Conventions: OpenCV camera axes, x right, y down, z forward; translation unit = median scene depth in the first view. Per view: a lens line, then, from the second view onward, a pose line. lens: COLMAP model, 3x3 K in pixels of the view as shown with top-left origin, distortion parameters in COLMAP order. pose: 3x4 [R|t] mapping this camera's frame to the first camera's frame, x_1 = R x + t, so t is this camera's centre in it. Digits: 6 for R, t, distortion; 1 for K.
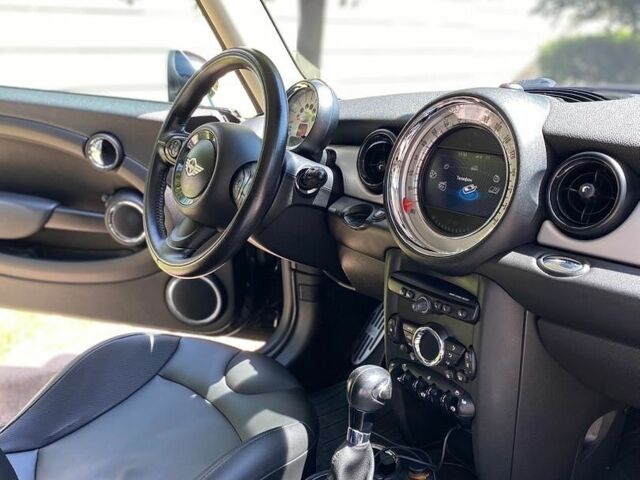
lens RADIAL K [[551.1, 0, 320.0], [0, 551.1, 240.0], [0, 0, 1]] dist [0.070206, -0.011217]
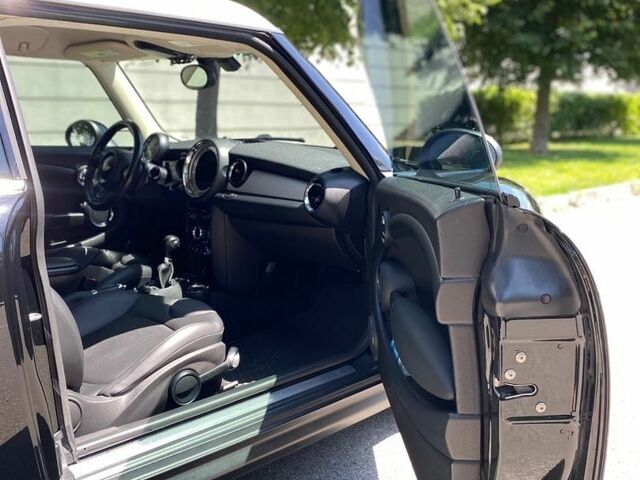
lens RADIAL K [[551.1, 0, 320.0], [0, 551.1, 240.0], [0, 0, 1]] dist [0.070206, -0.011217]
pose [[0.991585, -0.016553, 0.128395, 0.416069], [0.025944, 0.997080, -0.071816, 0.413365], [-0.126831, 0.074543, 0.989119, -1.628238]]
